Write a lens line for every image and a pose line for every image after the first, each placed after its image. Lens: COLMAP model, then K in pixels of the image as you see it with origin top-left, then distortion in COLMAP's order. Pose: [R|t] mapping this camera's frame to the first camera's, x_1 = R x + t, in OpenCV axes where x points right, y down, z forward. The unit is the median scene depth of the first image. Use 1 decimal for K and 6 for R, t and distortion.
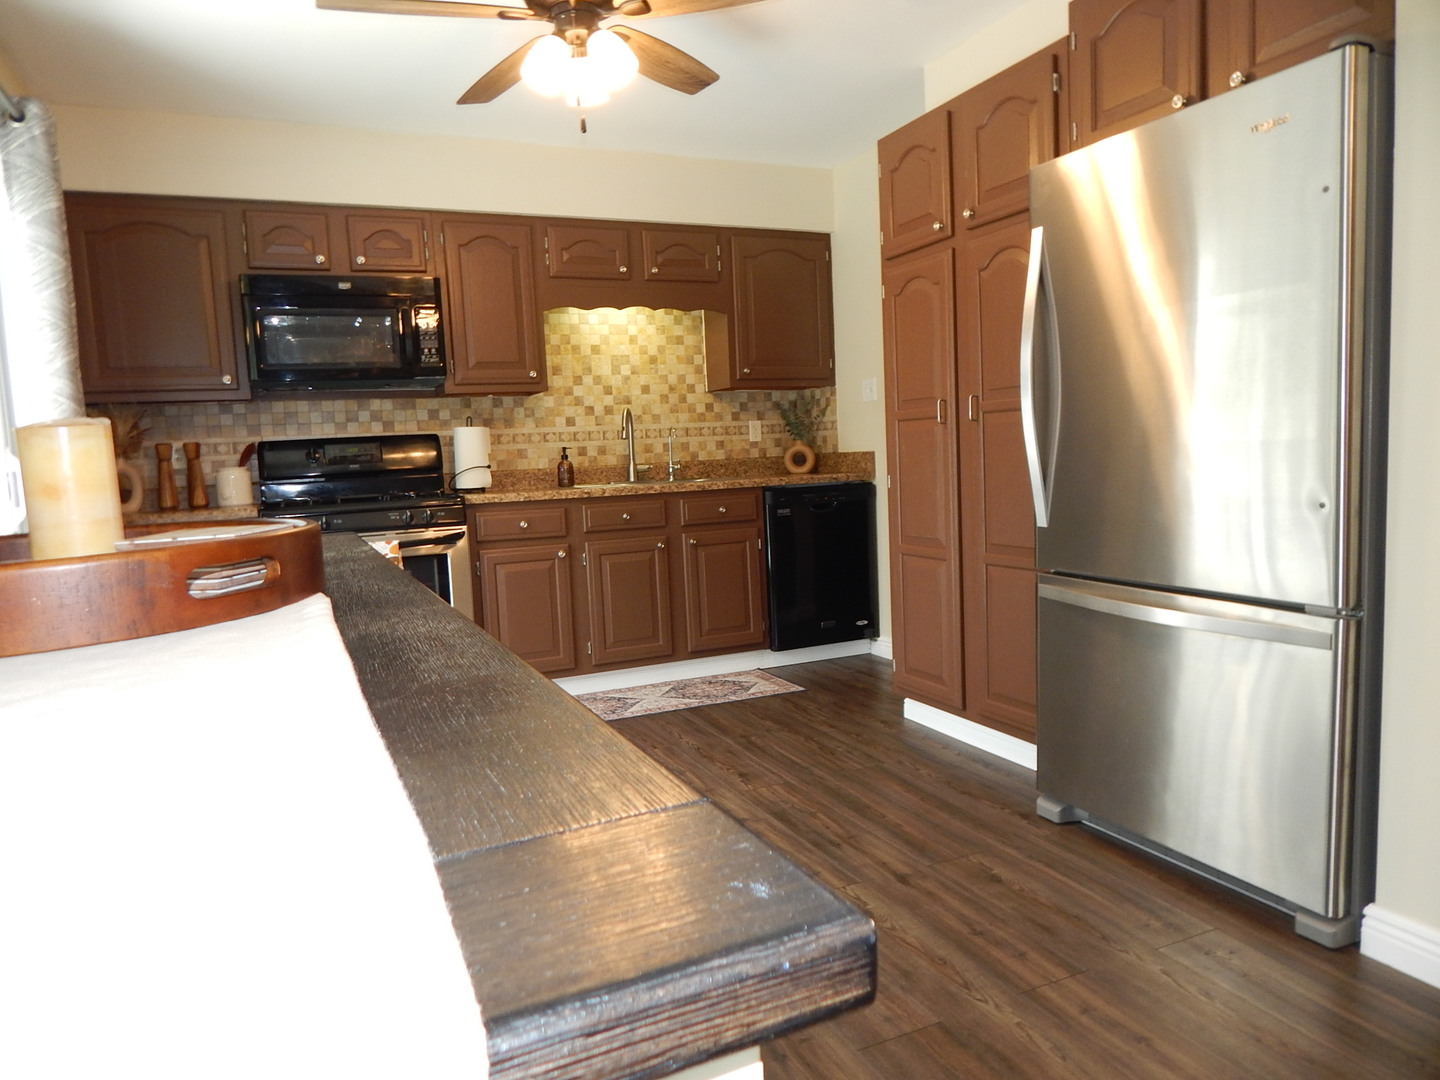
lens RADIAL K [[951.2, 0, 710.6], [0, 951.2, 531.8], [0, 0, 1]] dist [0.013002, 0.005655]
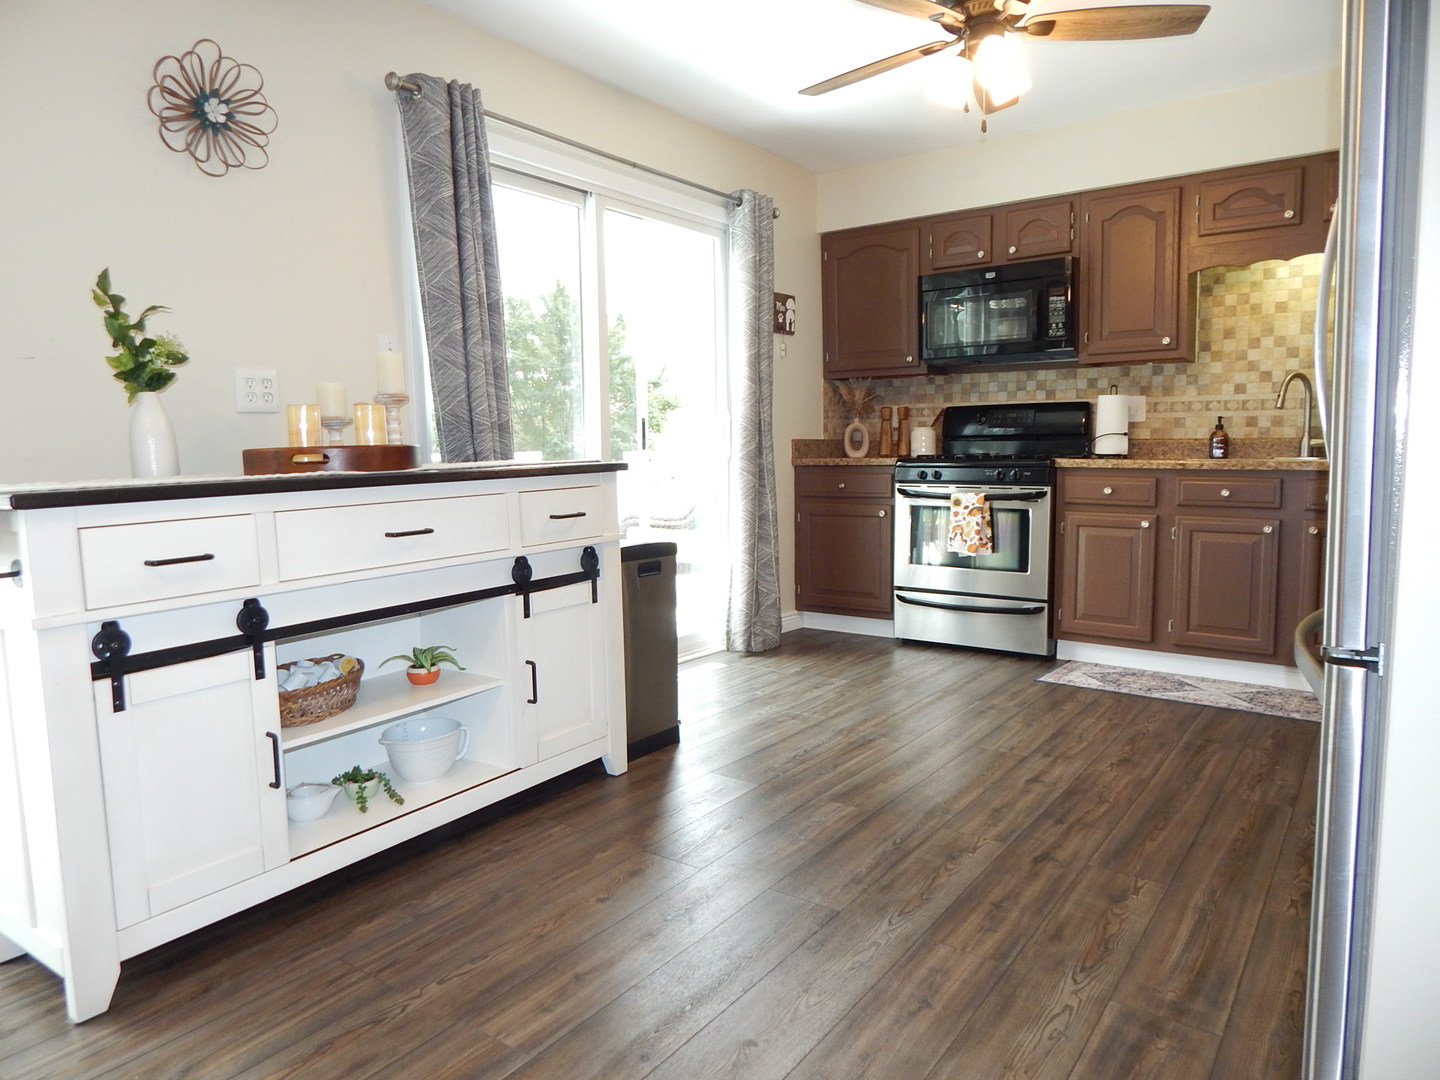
lens RADIAL K [[951.2, 0, 713.9], [0, 951.2, 538.3], [0, 0, 1]] dist [0.013002, 0.005655]
pose [[0.502415, 0.129414, -0.854887, 0.458850], [-0.094563, 0.991028, 0.094449, -0.013244], [0.859440, 0.033388, 0.510145, 0.108813]]
